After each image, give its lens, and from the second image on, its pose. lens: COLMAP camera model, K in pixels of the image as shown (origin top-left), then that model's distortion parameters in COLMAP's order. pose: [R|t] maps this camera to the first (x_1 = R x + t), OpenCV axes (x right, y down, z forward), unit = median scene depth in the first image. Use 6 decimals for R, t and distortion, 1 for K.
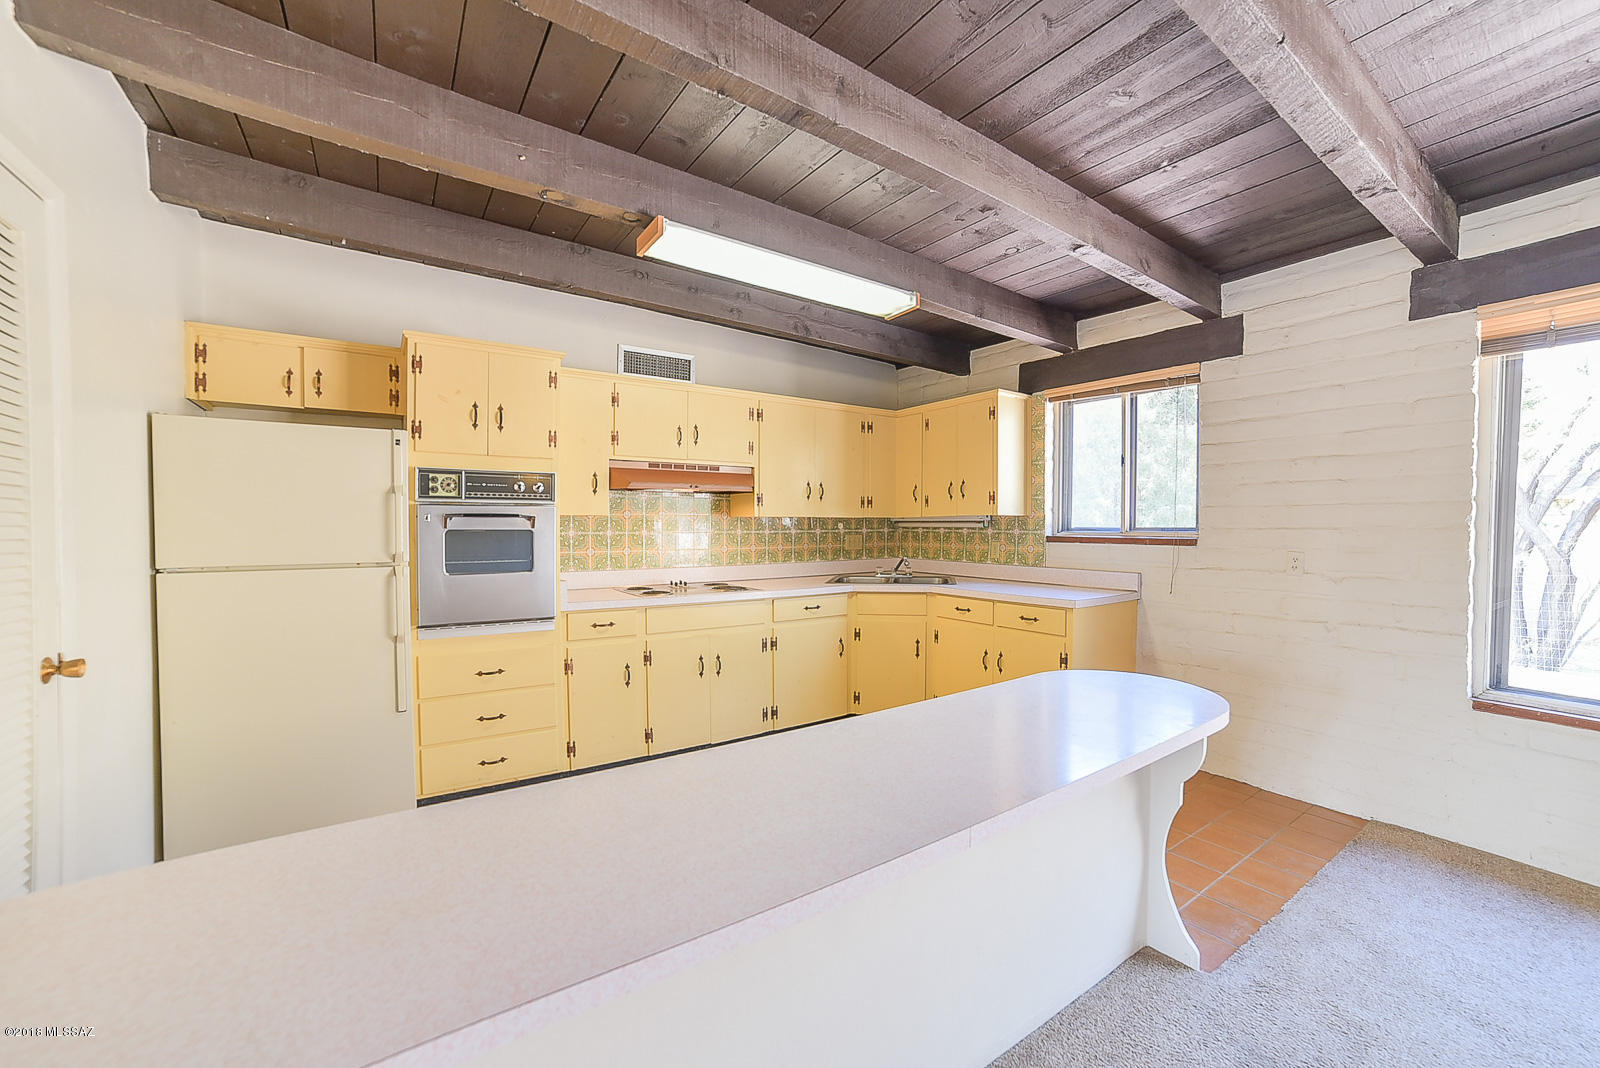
lens RADIAL K [[640.6, 0, 801.3], [0, 640.6, 539.7], [0, 0, 1]] dist [-0.090412, 0.038980]
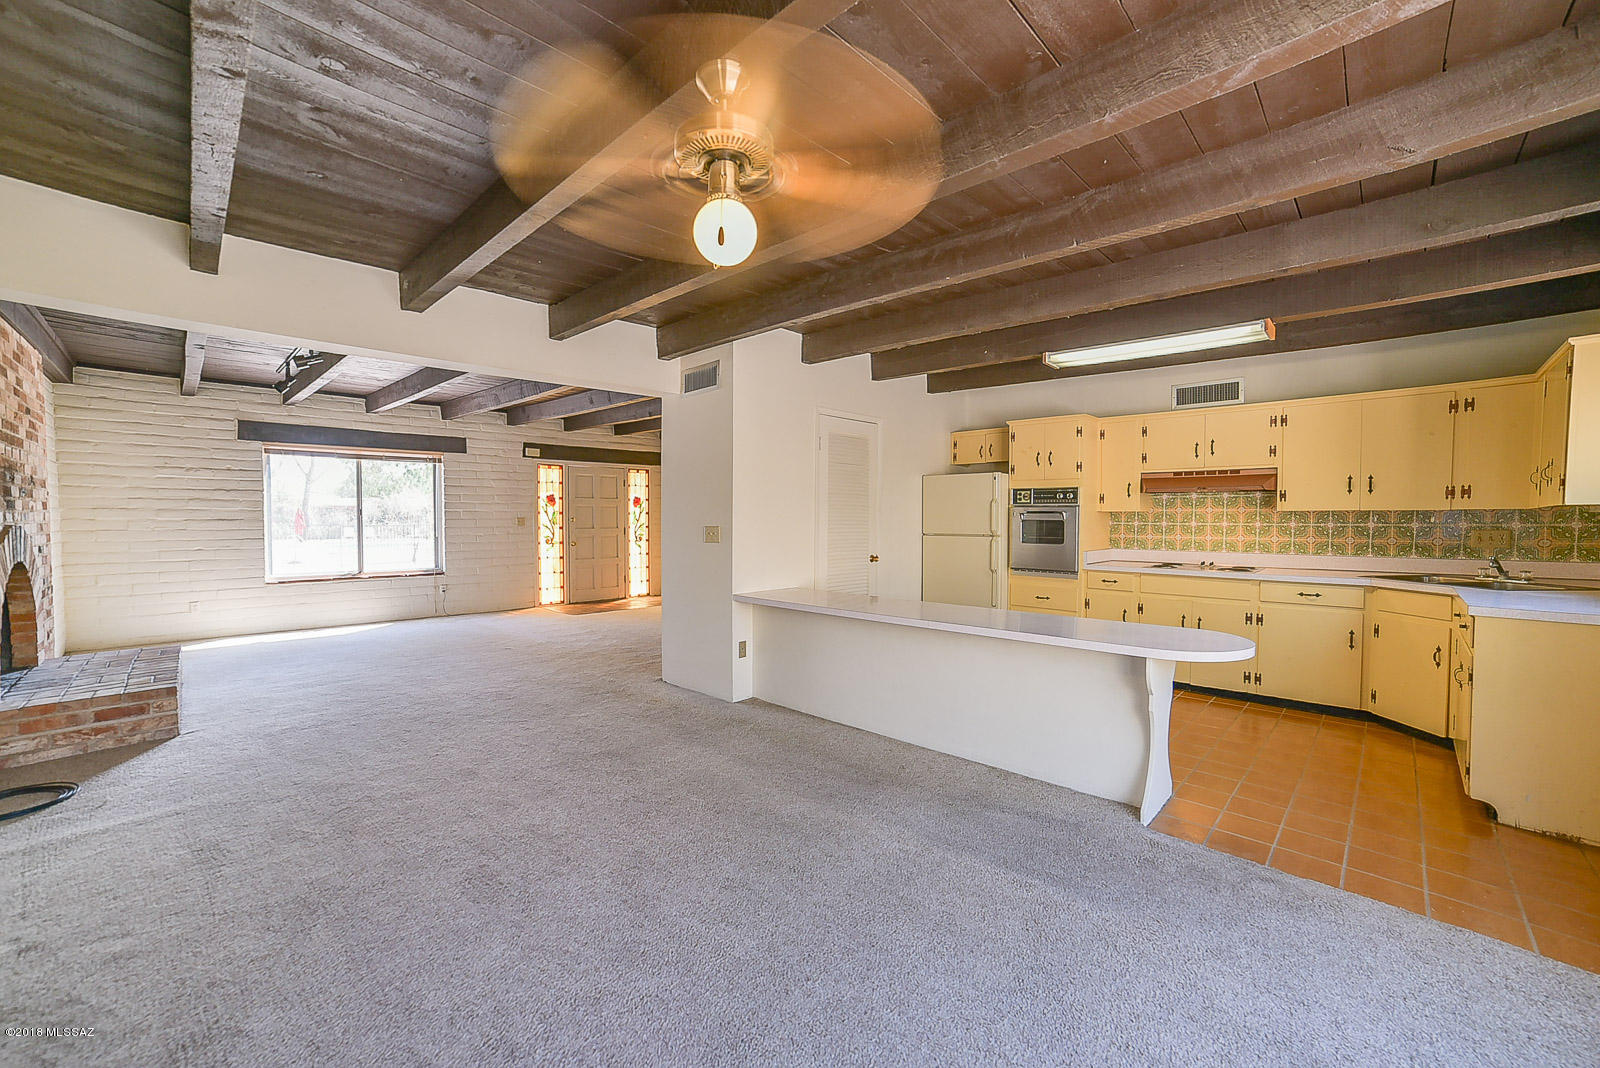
lens RADIAL K [[640.6, 0, 801.3], [0, 640.6, 539.7], [0, 0, 1]] dist [-0.090412, 0.038980]
pose [[0.192604, 0.032717, -0.980731, 0.933344], [-0.023872, 0.999304, 0.028649, 0.004622], [0.980986, 0.017894, 0.193251, -0.044212]]
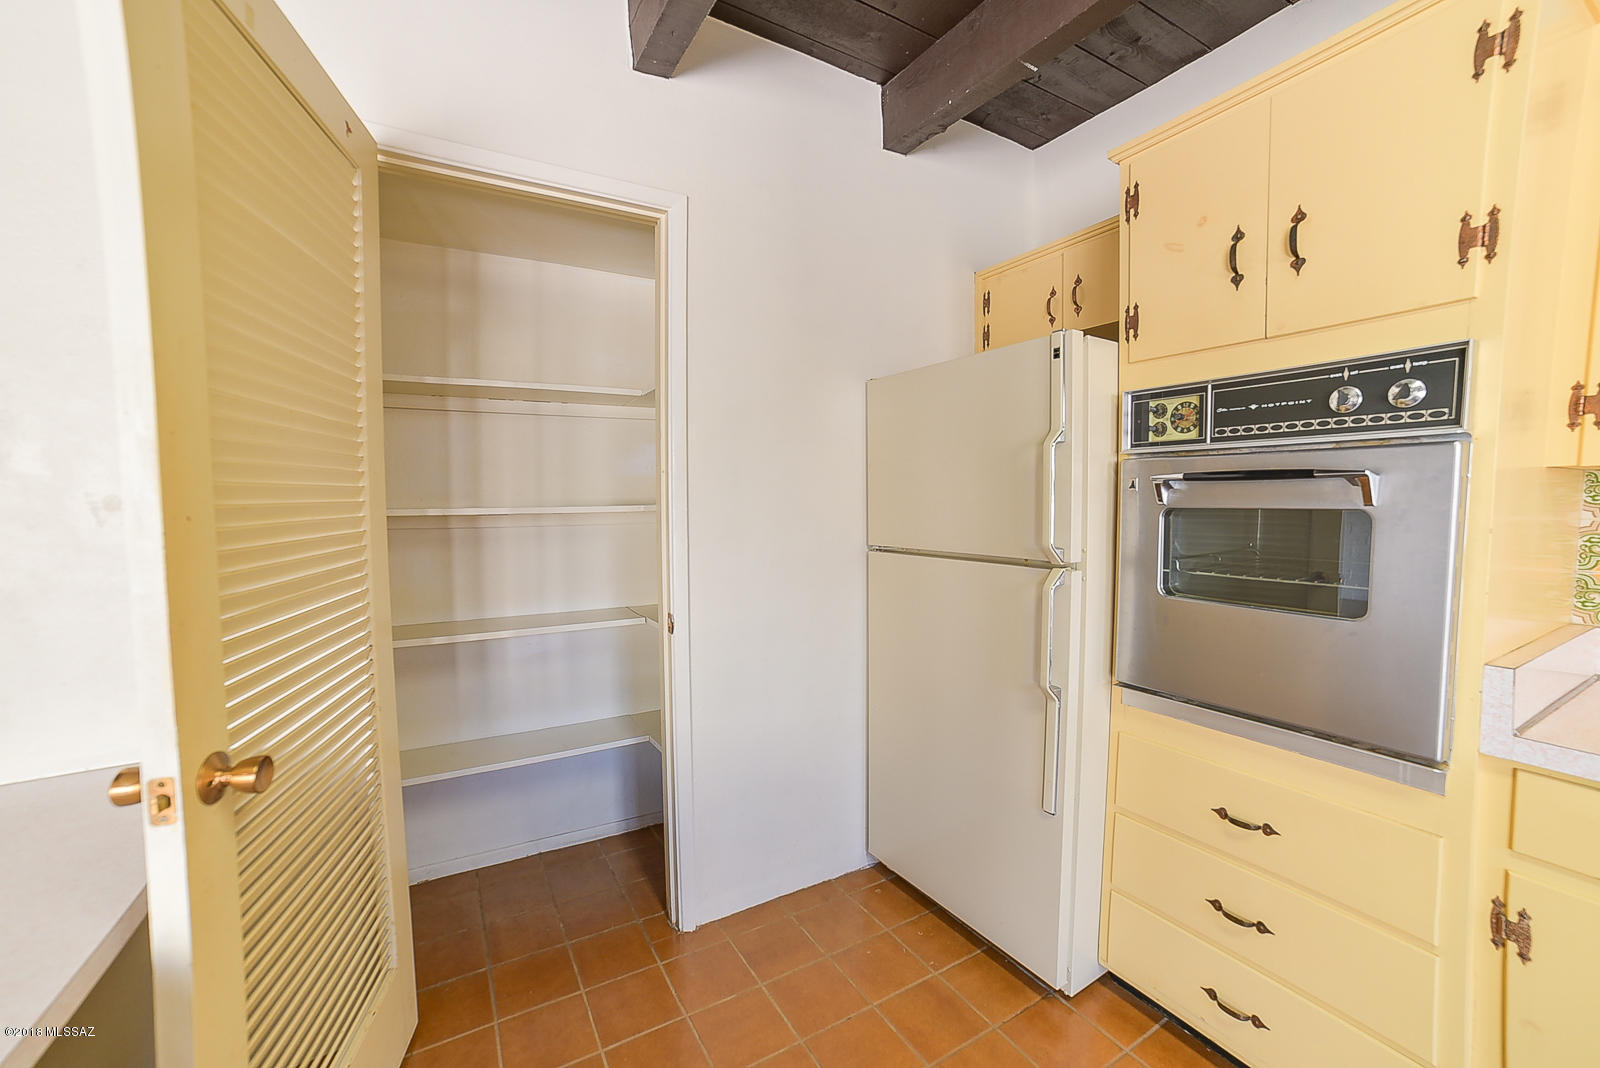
lens RADIAL K [[640.6, 0, 801.3], [0, 640.6, 539.7], [0, 0, 1]] dist [-0.090412, 0.038980]
pose [[-0.067721, 0.057488, -0.996047, -0.034092], [-0.018352, 0.998098, 0.058854, -0.010528], [0.997535, 0.022265, -0.066538, 0.555713]]
